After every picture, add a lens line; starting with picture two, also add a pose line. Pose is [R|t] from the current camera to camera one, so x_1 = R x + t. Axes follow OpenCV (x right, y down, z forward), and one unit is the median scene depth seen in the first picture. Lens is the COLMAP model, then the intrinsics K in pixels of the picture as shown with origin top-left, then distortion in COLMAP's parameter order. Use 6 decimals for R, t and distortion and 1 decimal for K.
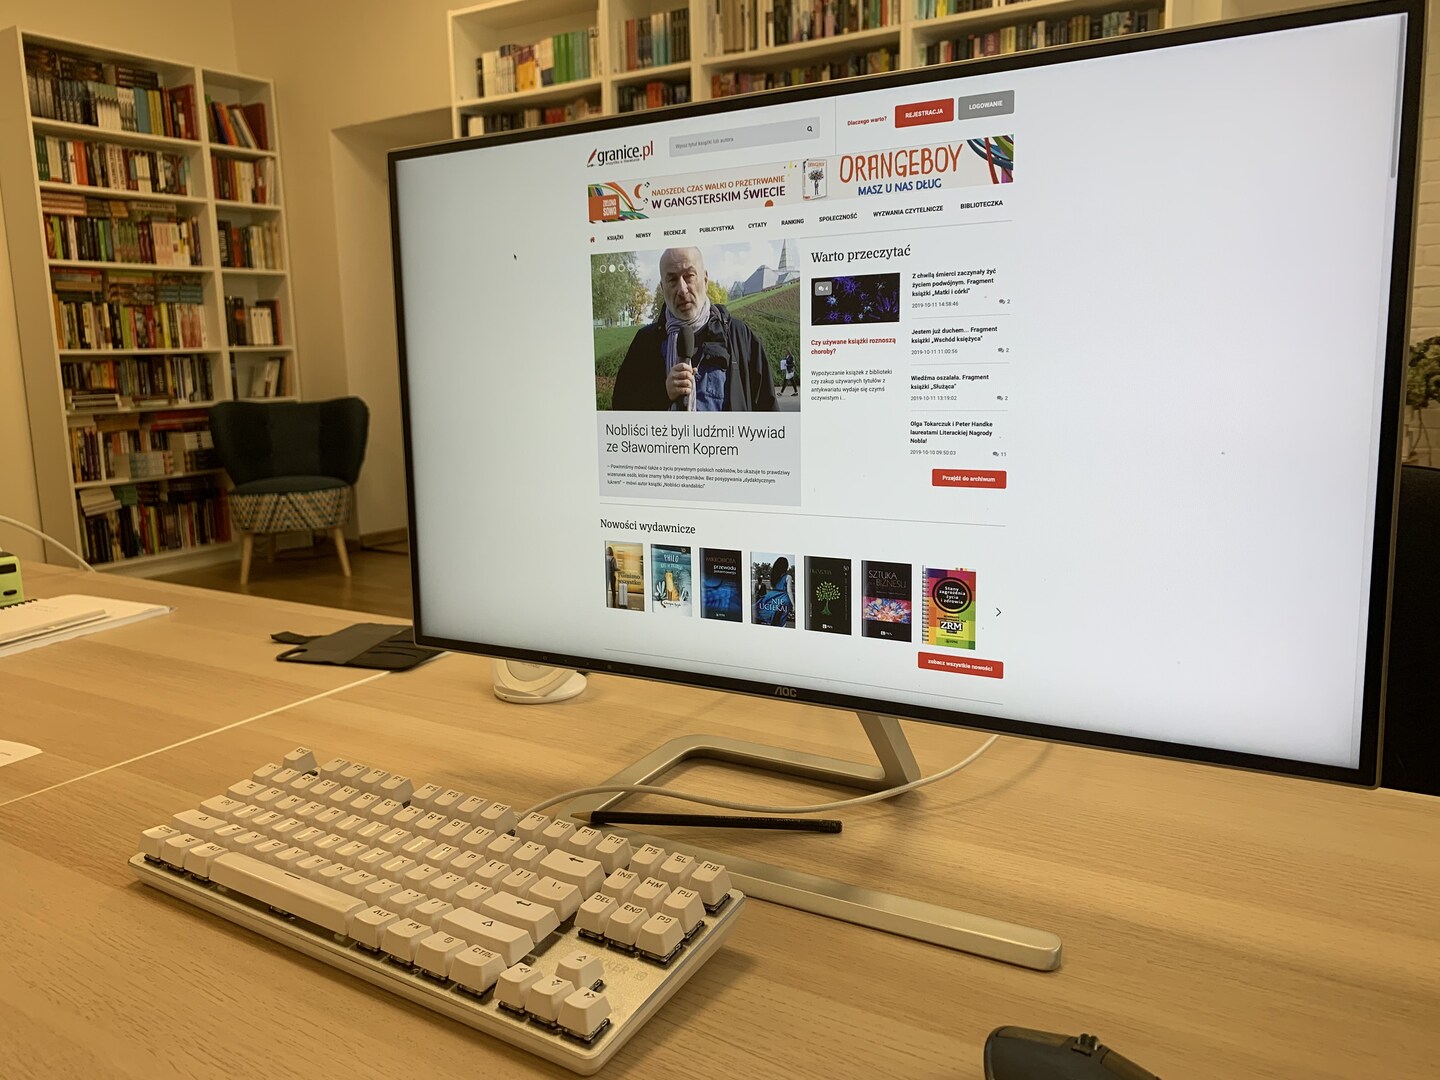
lens RADIAL K [[1105.5, 0, 721.5], [0, 1105.5, 539.2], [0, 0, 1]] dist [0.017096, -0.039302]
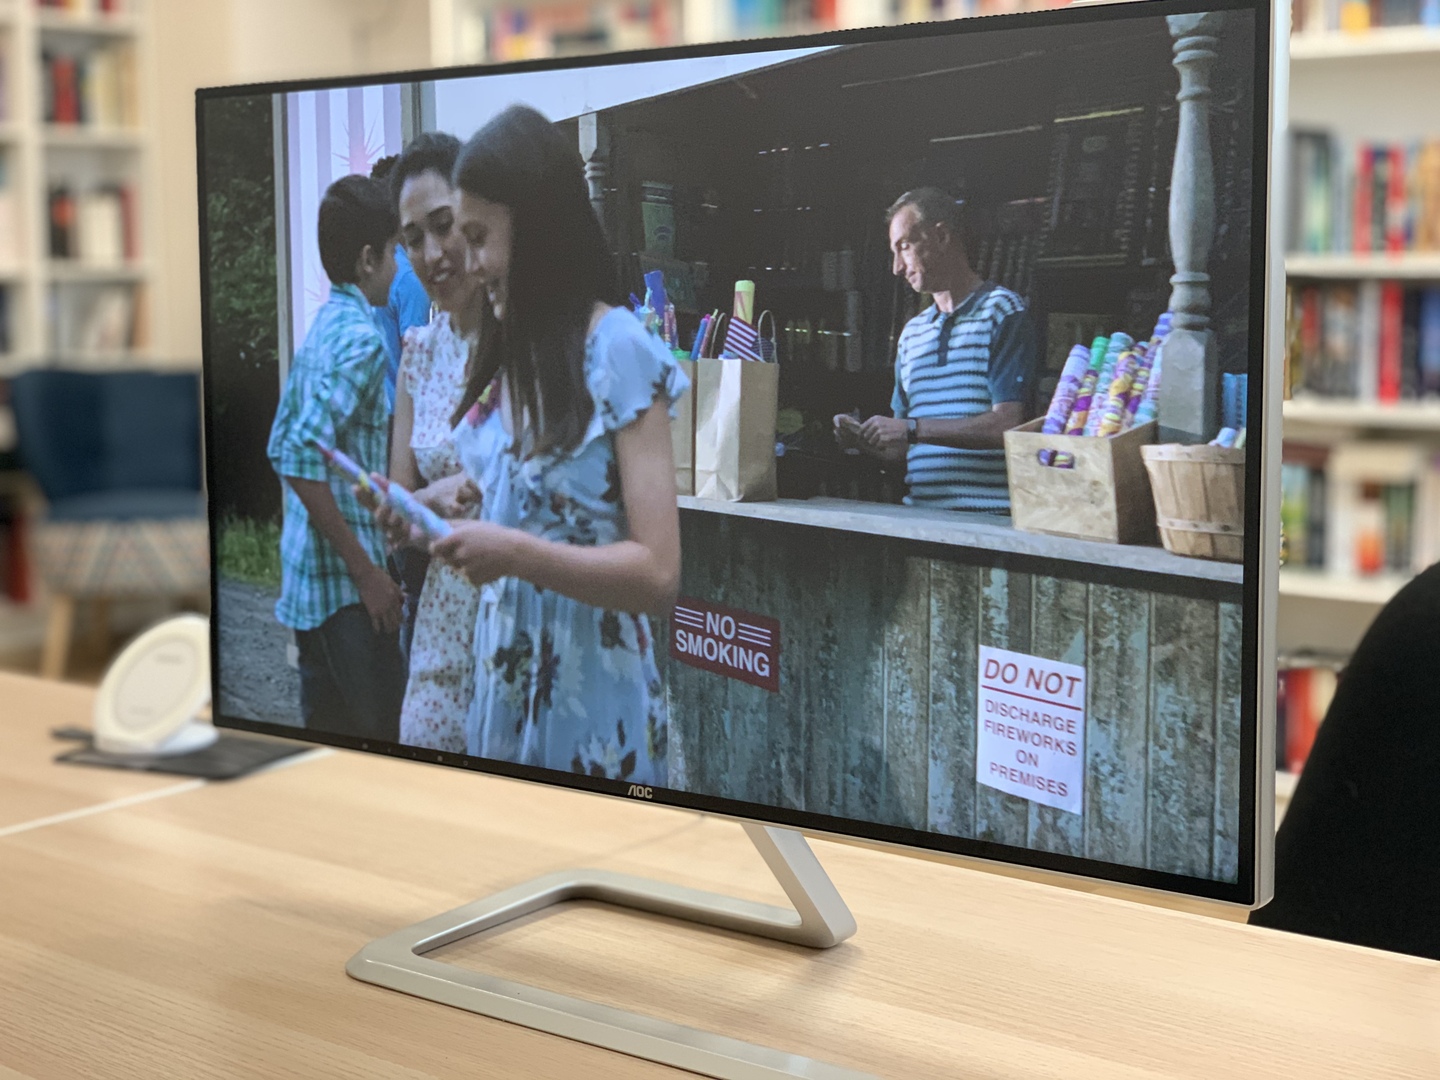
lens RADIAL K [[2171.2, 0, 722.1], [0, 2171.2, 538.7], [0, 0, 1]] dist [0.001416, 0.000000]
pose [[0.992909, 0.024916, -0.116235, 0.226844], [-0.029876, 0.998707, -0.041121, 0.015560], [0.115060, 0.044302, 0.992370, -0.417834]]
